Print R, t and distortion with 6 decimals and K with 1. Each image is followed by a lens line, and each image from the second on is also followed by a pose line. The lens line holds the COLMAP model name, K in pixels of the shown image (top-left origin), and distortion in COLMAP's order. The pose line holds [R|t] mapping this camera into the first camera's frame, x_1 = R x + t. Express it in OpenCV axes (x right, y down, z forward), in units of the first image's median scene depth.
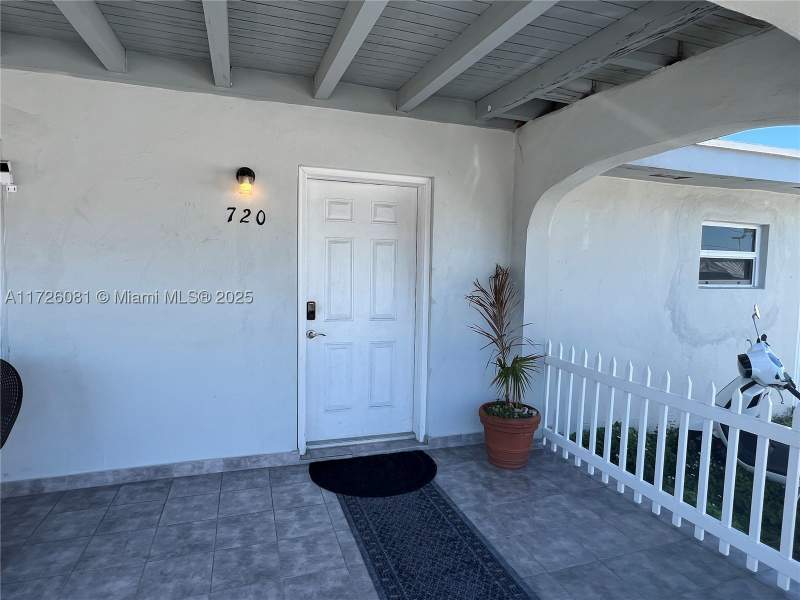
lens RADIAL K [[447.4, 0, 400.0], [0, 447.4, 300.0], [0, 0, 1]] dist [0.005076, 0.000556]
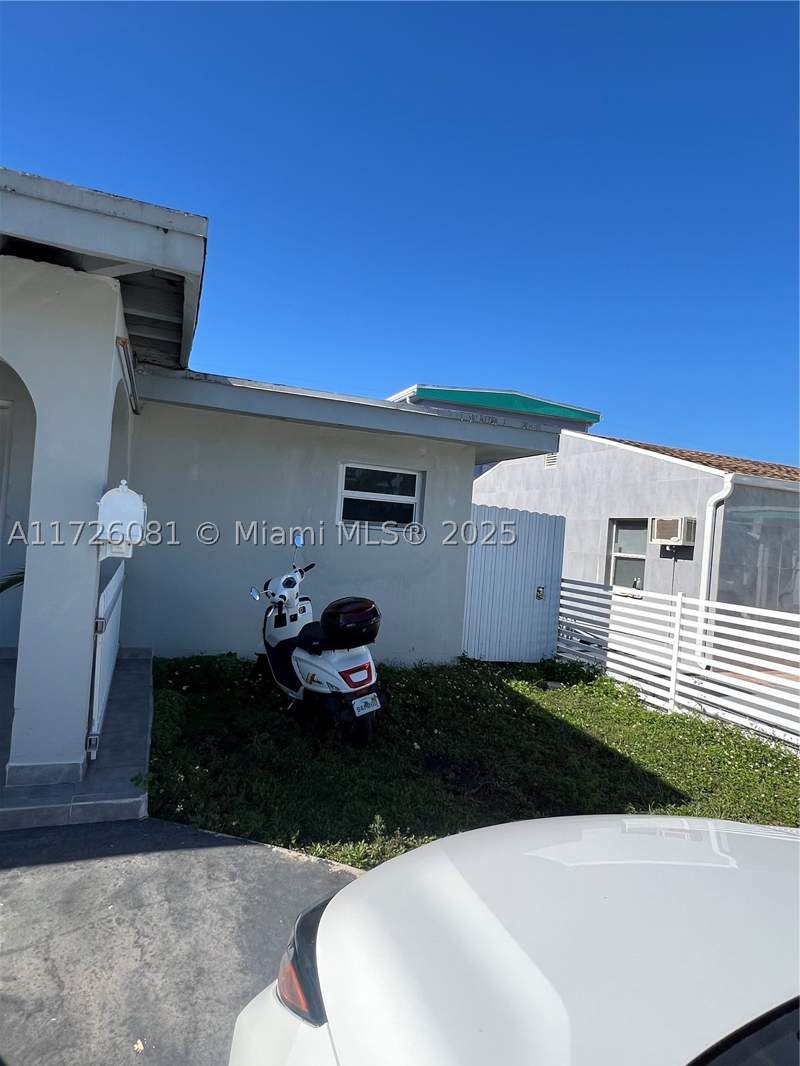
lens RADIAL K [[596.2, 0, 400.0], [0, 596.2, 533.0], [0, 0, 1]] dist [0.005076, 0.000556]
pose [[0.997270, 0.055125, 0.049123, 0.736154], [-0.051595, 0.996181, -0.070432, 0.075735], [-0.052818, 0.067705, 0.996306, -0.360513]]
